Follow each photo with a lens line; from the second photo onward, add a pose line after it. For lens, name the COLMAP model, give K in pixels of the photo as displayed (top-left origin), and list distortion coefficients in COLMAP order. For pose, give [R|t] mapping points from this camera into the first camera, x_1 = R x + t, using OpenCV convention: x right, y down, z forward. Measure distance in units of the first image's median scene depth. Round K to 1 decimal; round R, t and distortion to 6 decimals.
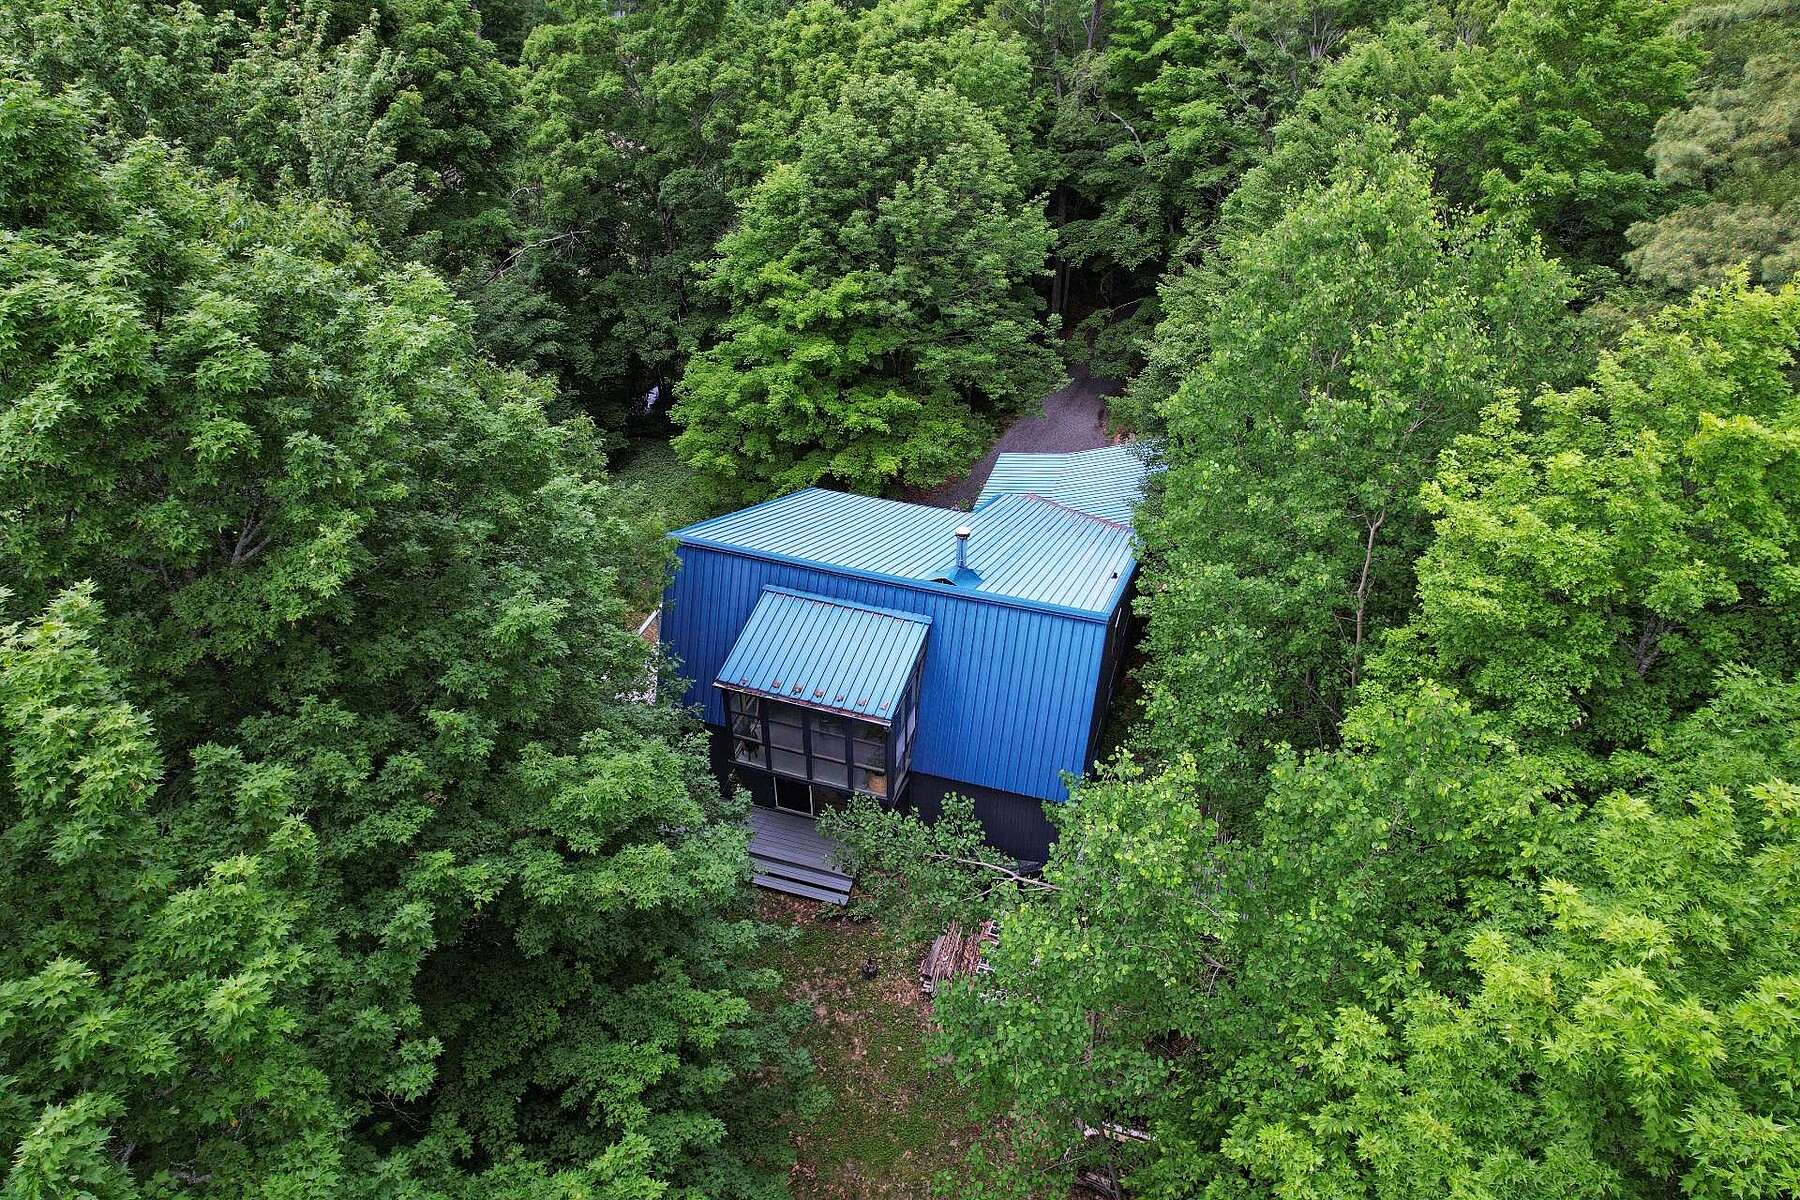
lens RADIAL K [[1155.4, 0, 902.7], [0, 1155.4, 595.4], [0, 0, 1]] dist [-0.076386, 0.074053]
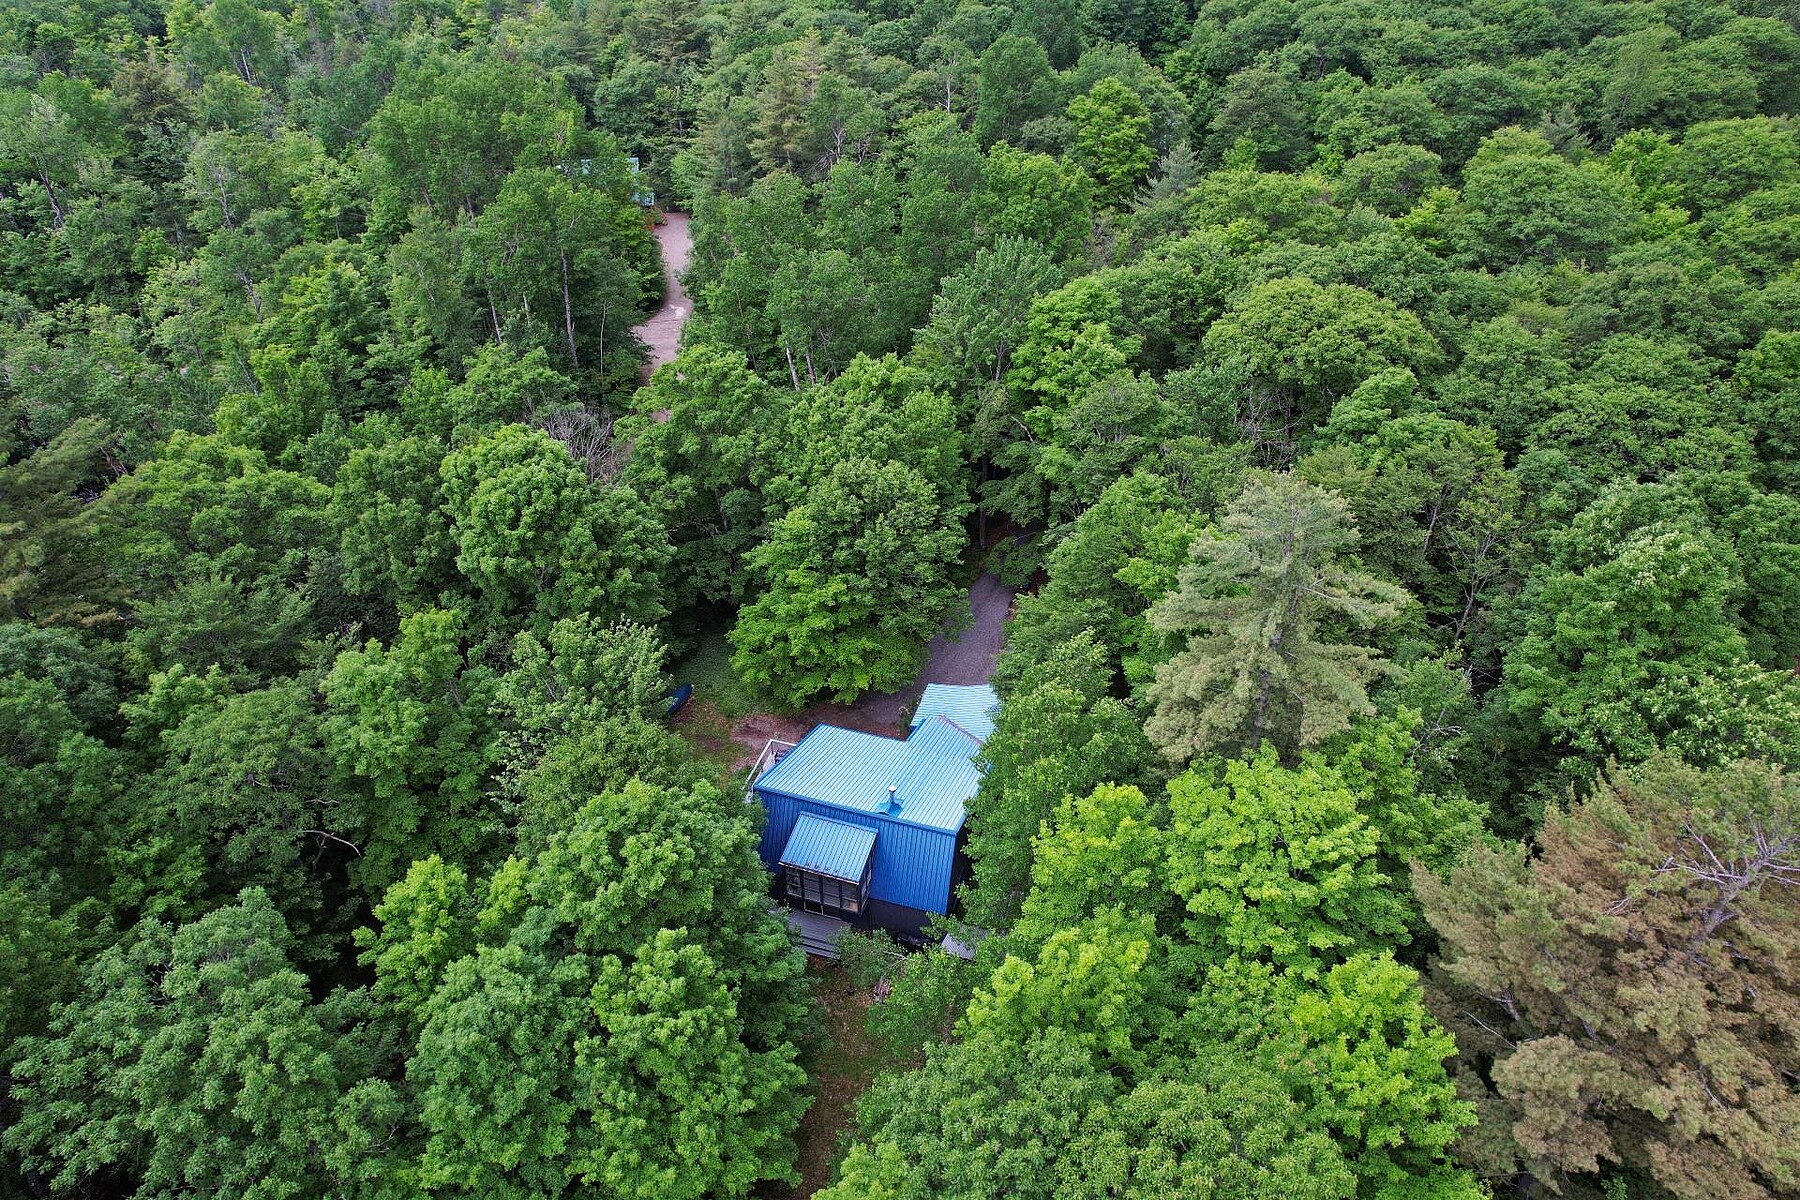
lens RADIAL K [[1110.7, 0, 874.4], [0, 1110.7, 598.4], [0, 0, 1]] dist [-0.066496, 0.050037]
pose [[0.999857, -0.006333, -0.015650, 0.032554], [0.006200, 0.999944, -0.008558, -0.239187], [0.015703, 0.008460, 0.999841, -0.652954]]
